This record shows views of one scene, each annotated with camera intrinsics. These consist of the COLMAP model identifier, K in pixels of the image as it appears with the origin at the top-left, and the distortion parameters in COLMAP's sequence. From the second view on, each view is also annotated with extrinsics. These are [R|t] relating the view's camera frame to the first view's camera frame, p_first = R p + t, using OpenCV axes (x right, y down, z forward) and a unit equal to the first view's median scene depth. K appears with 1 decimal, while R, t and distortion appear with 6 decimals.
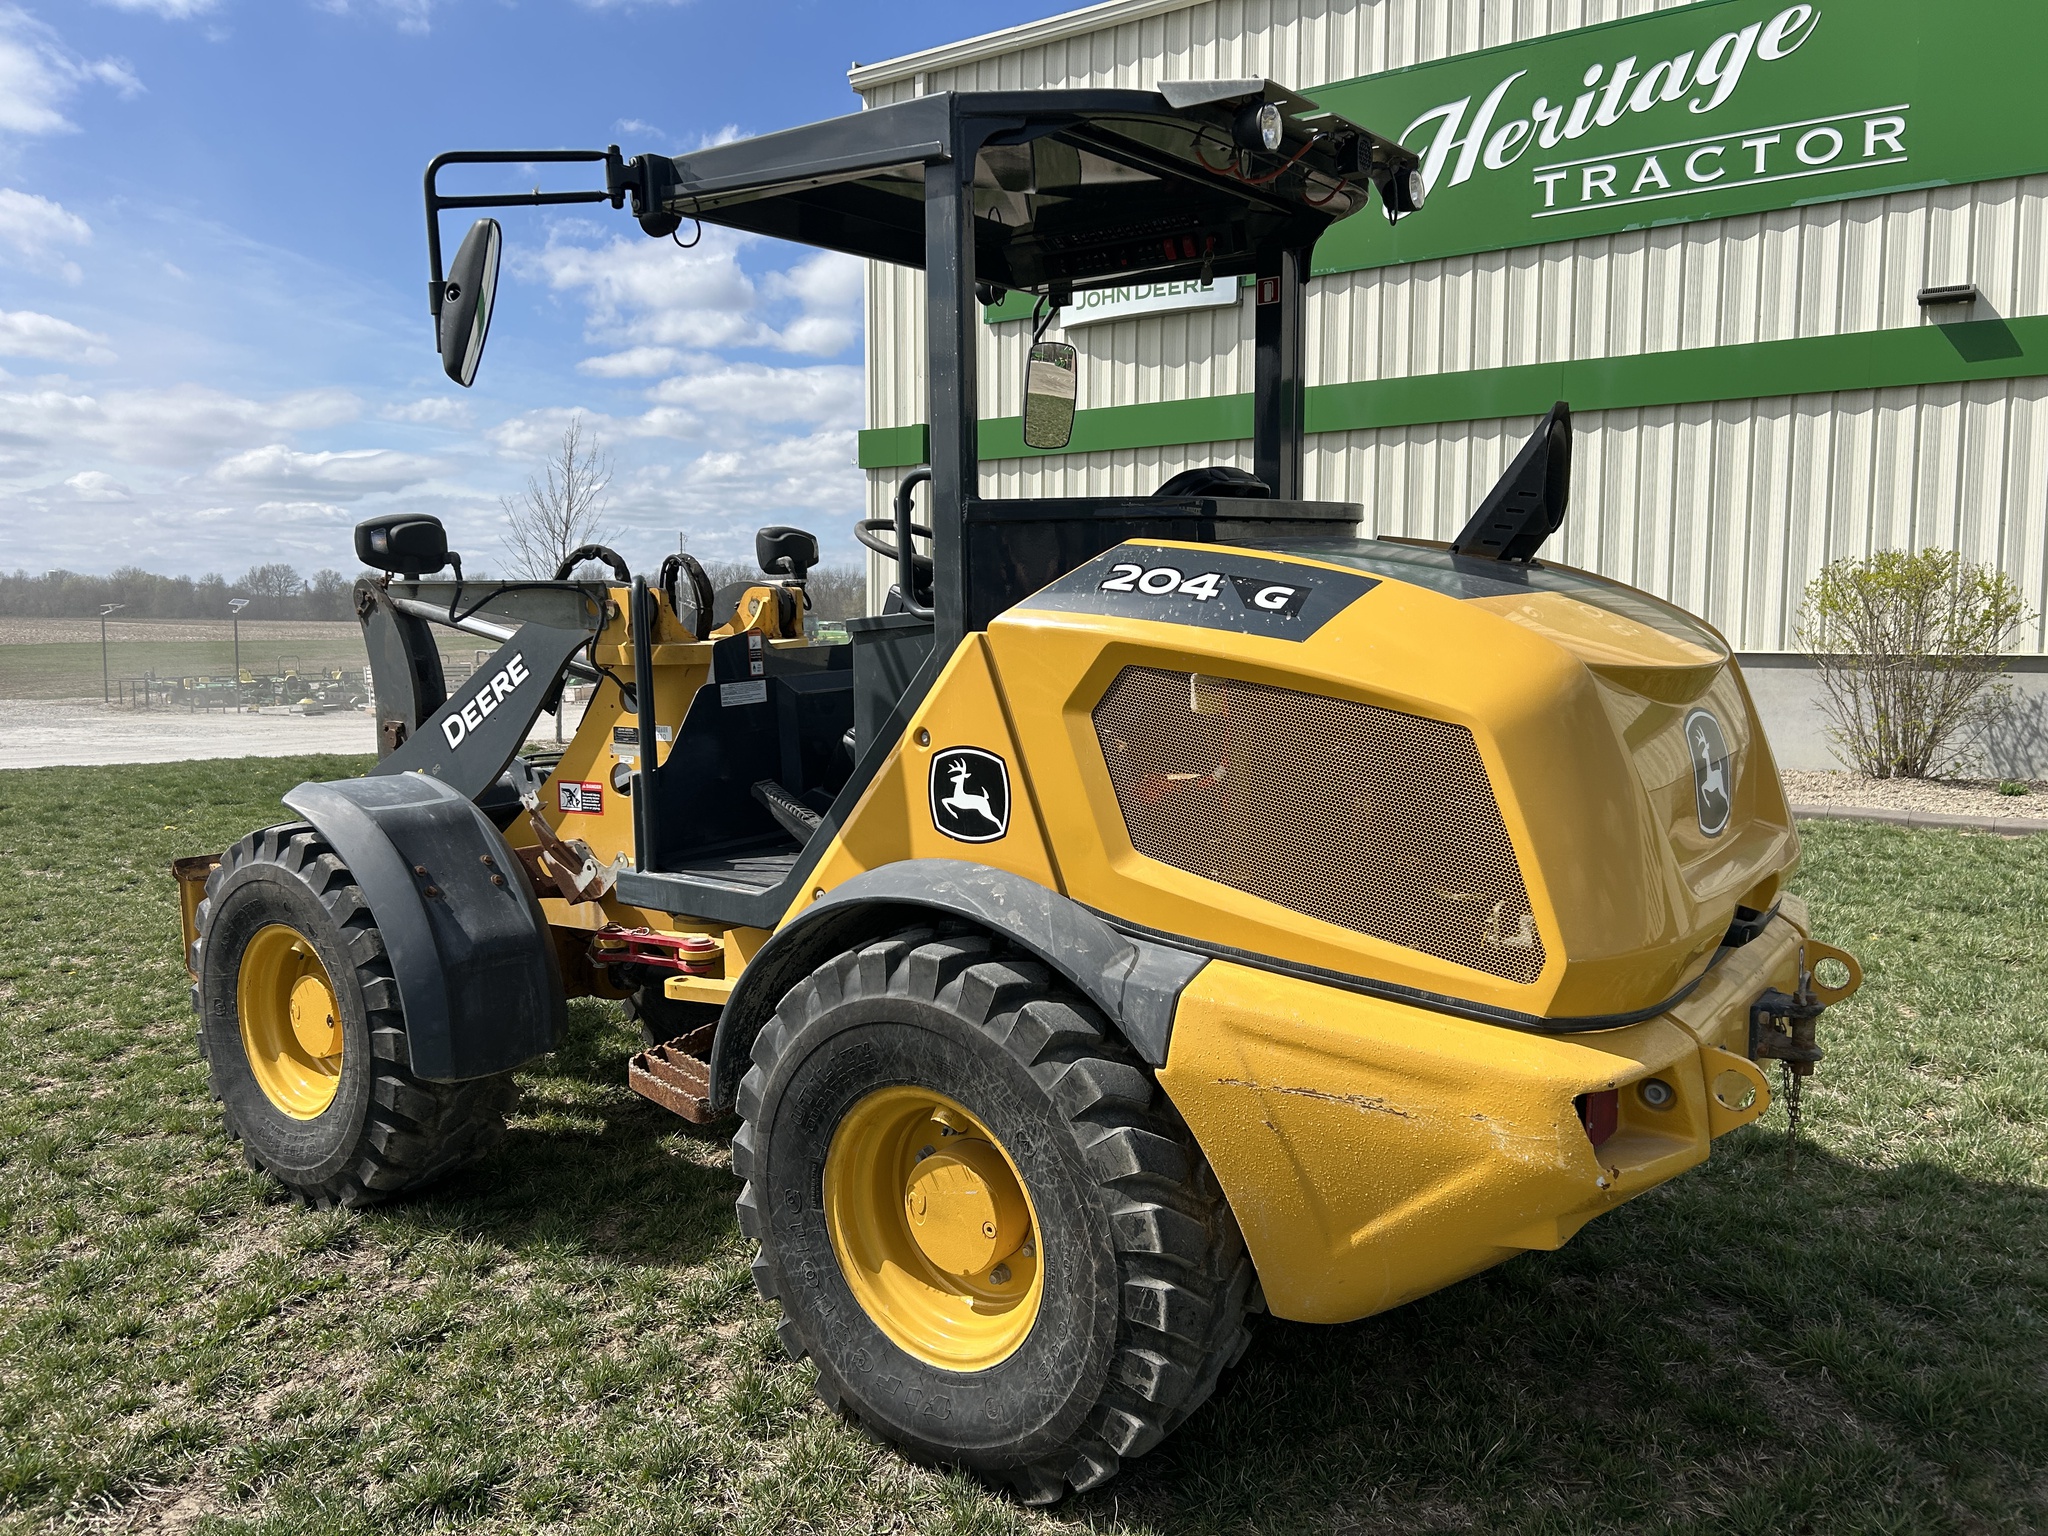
lens RADIAL K [[1509.2, 0, 1020.9], [0, 1509.2, 757.3], [0, 0, 1]] dist [0.059838, -0.061238]
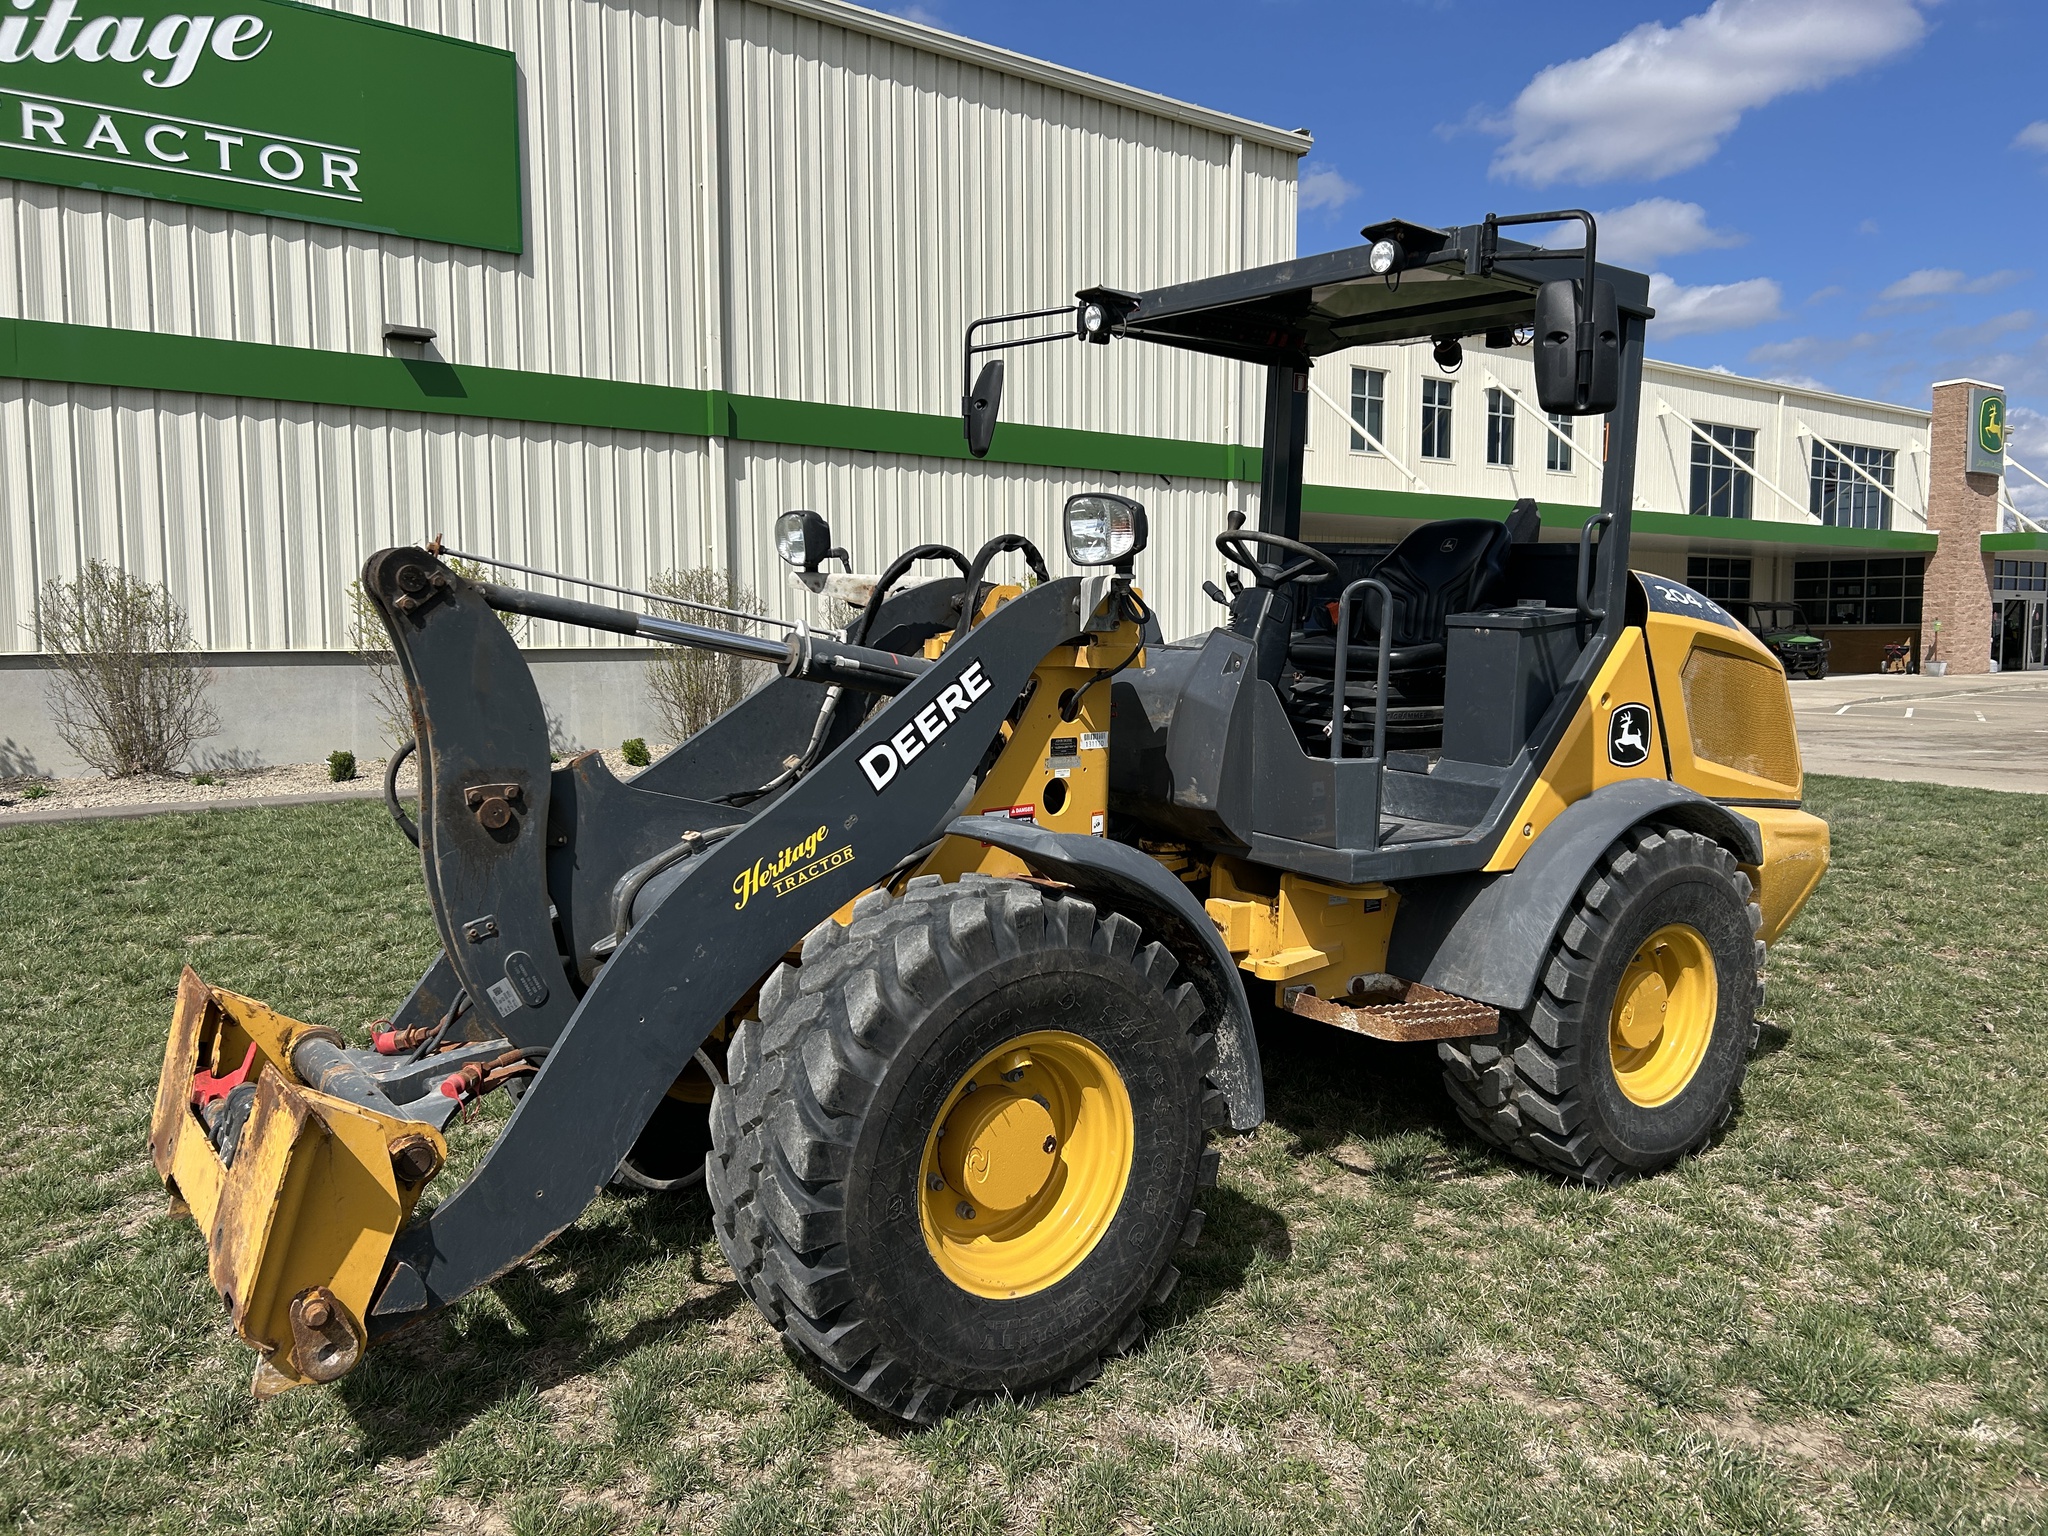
lens RADIAL K [[1509.2, 0, 1020.9], [0, 1509.2, 757.3], [0, 0, 1]] dist [0.059838, -0.061238]
pose [[0.310260, -0.084980, 0.946846, -1.691378], [0.084157, 0.994541, 0.061685, -0.099628], [-0.946919, 0.060545, 0.315718, 1.108079]]
